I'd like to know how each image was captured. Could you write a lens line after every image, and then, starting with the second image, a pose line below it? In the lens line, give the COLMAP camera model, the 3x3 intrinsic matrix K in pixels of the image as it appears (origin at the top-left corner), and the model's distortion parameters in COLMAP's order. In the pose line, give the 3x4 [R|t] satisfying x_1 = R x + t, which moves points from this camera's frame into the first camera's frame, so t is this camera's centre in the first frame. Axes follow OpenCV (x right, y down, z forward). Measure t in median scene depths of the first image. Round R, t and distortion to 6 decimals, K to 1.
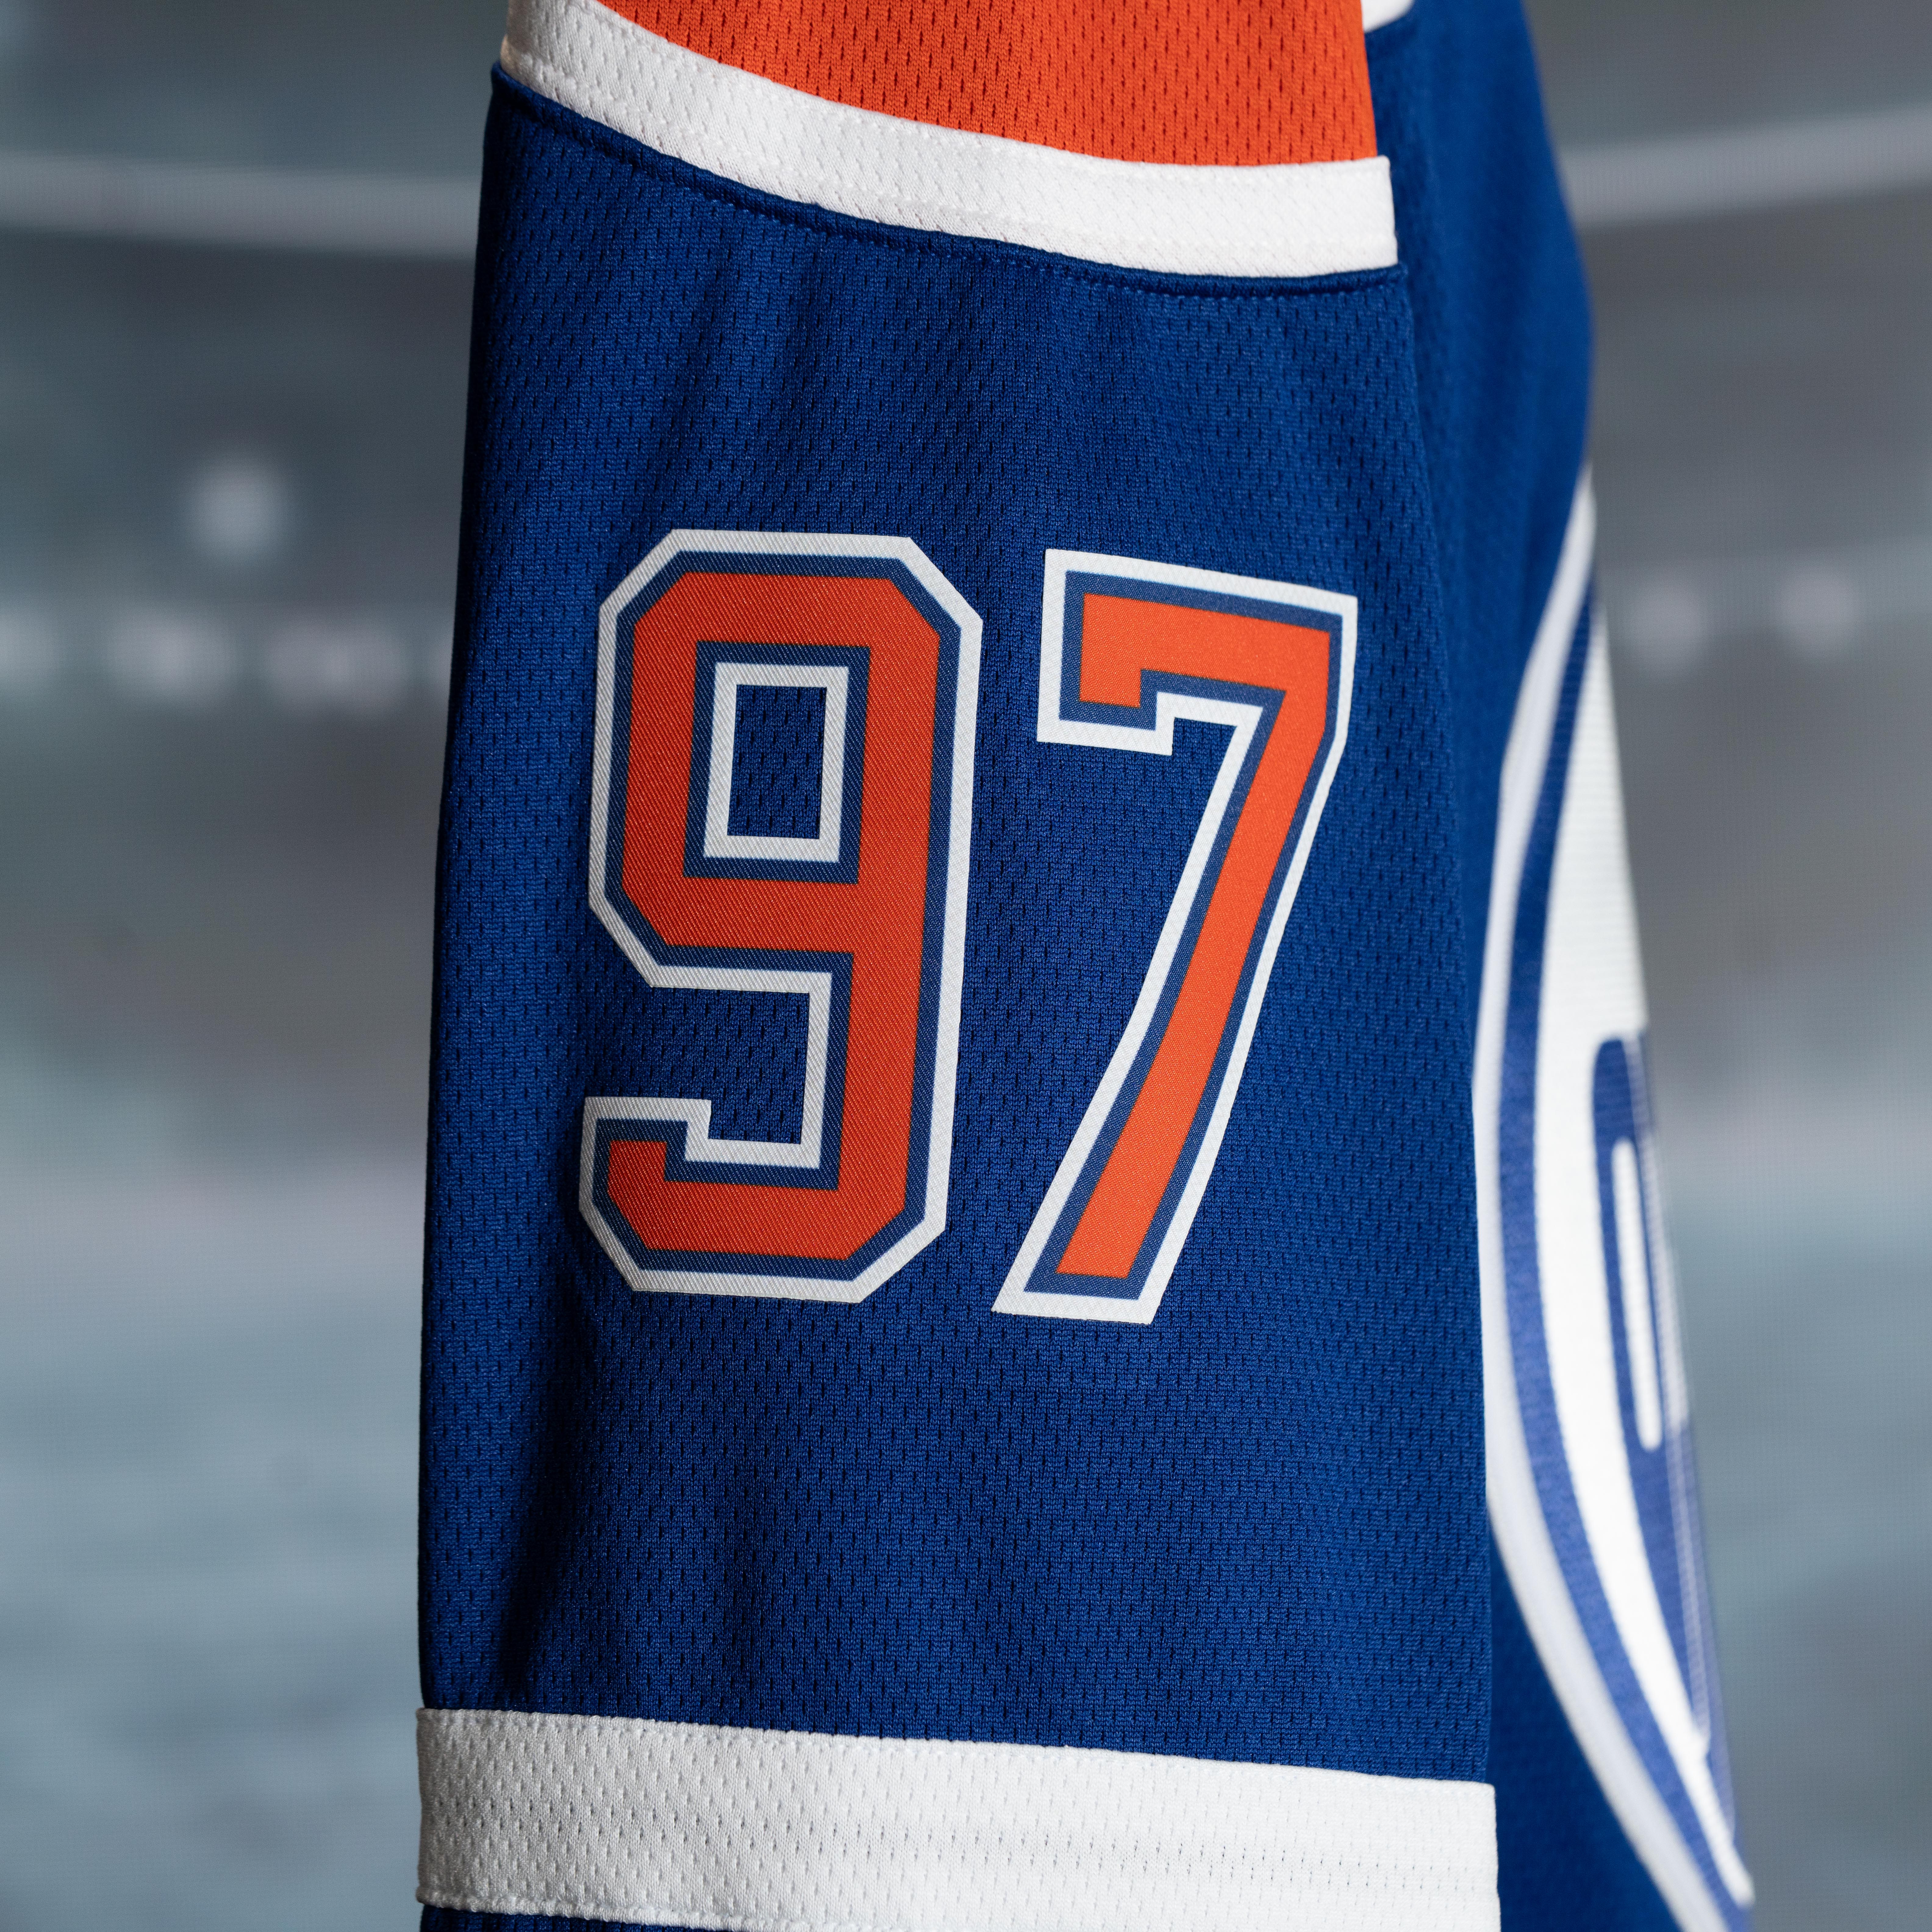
lens RADIAL K [[8719.7, 0, 968.5], [0, 8719.7, 967.0], [0, 0, 1]] dist [-0.117266, 0.000000]
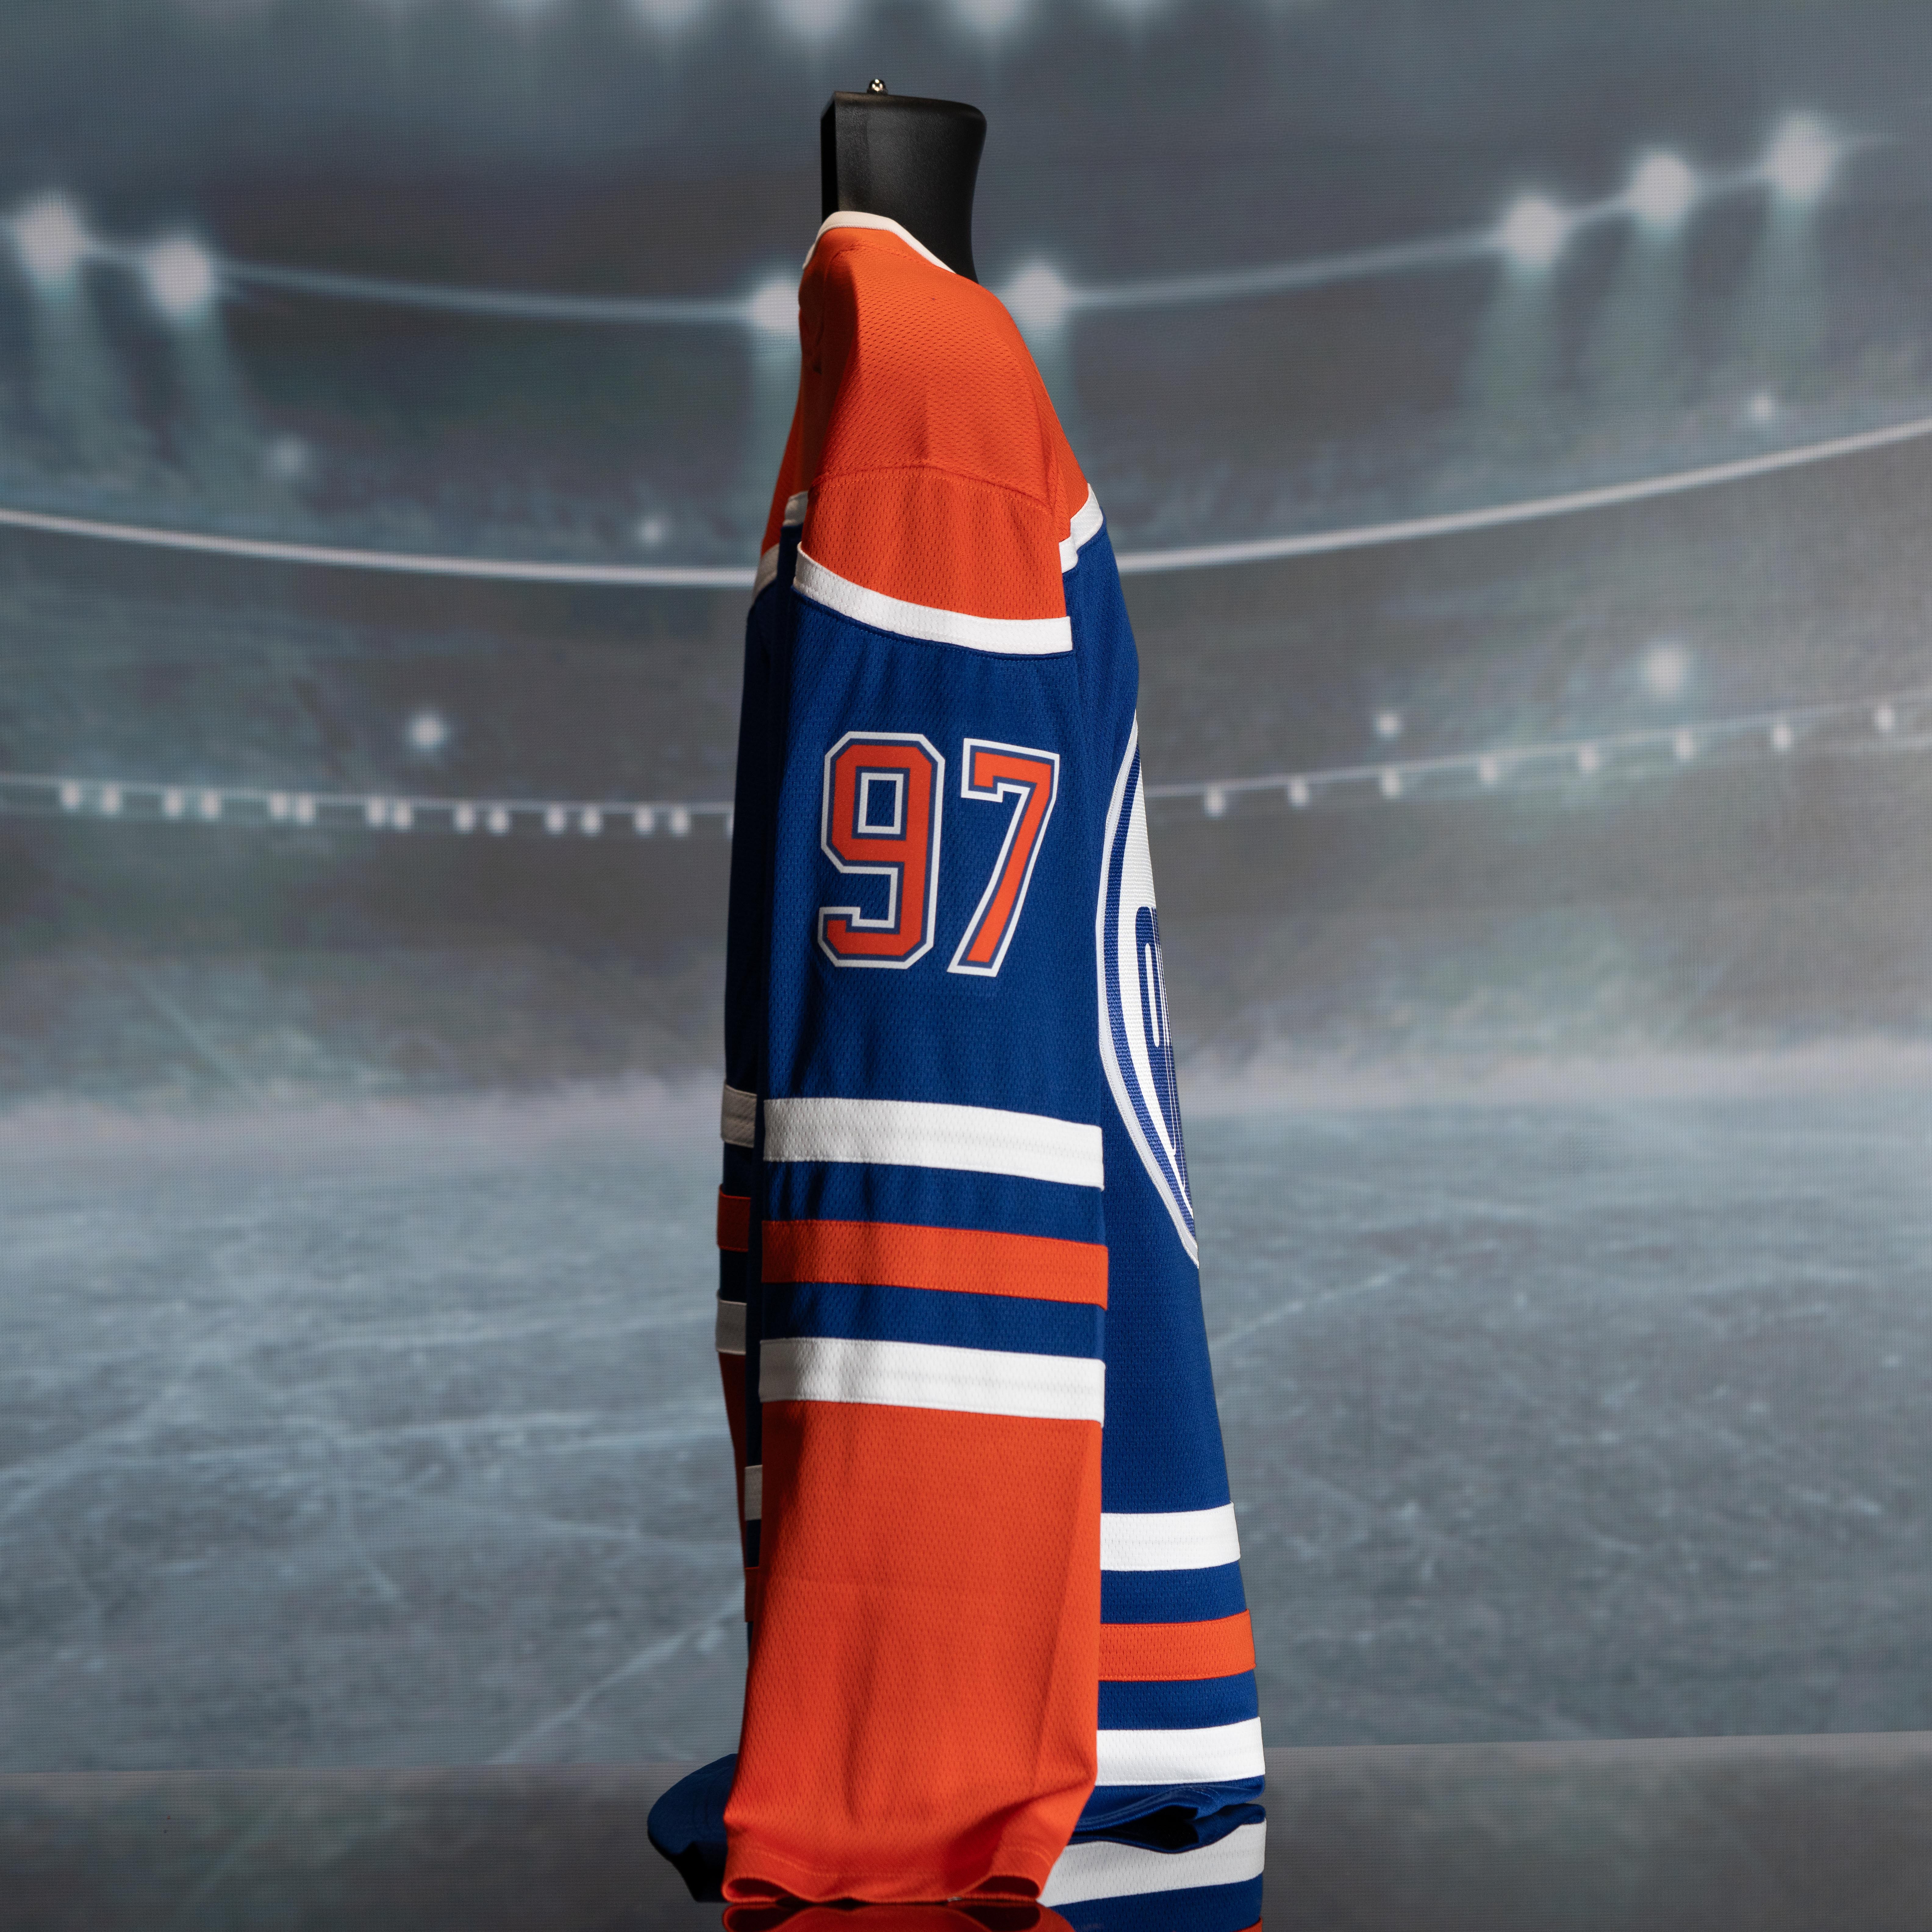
lens RADIAL K [[8719.7, 0, 956.2], [0, 8719.7, 961.3], [0, 0, 1]] dist [-0.117266, 0.000000]
pose [[0.999277, 0.004687, 0.037724, -0.115569], [-0.003627, 0.999598, -0.028115, 0.125814], [-0.037841, 0.027957, 0.998893, -2.230677]]
